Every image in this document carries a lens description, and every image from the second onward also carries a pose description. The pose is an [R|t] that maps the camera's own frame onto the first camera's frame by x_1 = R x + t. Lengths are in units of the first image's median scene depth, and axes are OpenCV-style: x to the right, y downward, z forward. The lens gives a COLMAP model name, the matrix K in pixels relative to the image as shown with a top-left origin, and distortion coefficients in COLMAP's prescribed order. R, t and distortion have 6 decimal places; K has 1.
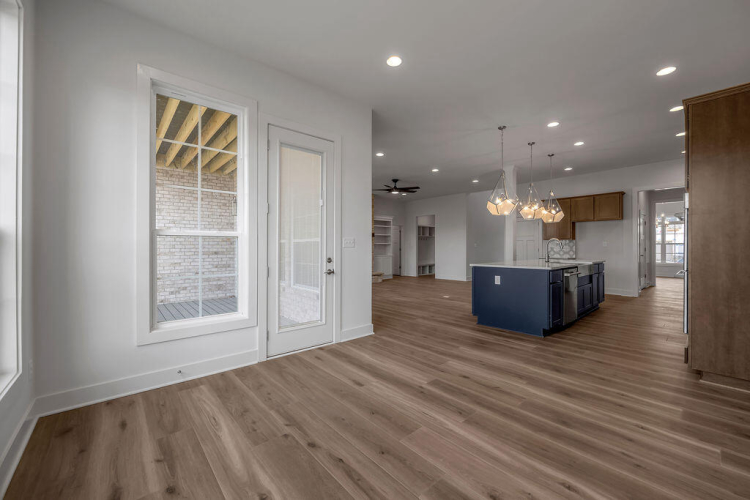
lens RADIAL K [[302.6, 0, 377.7], [0, 302.6, 244.6], [0, 0, 1]] dist [0.009376, -0.000093]
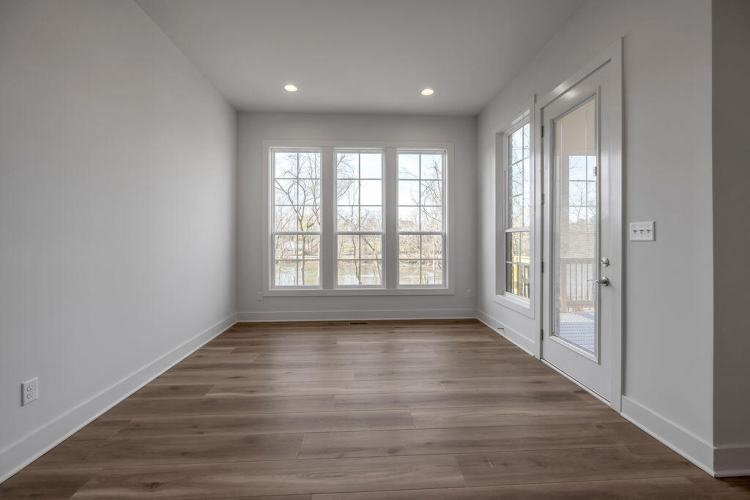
lens RADIAL K [[302.6, 0, 377.7], [0, 302.6, 244.6], [0, 0, 1]] dist [0.009376, -0.000093]
pose [[-0.616807, 0.006896, -0.787084, 0.698288], [0.005434, 0.999975, 0.004503, 0.011298], [0.787096, -0.001499, -0.616829, 1.189158]]
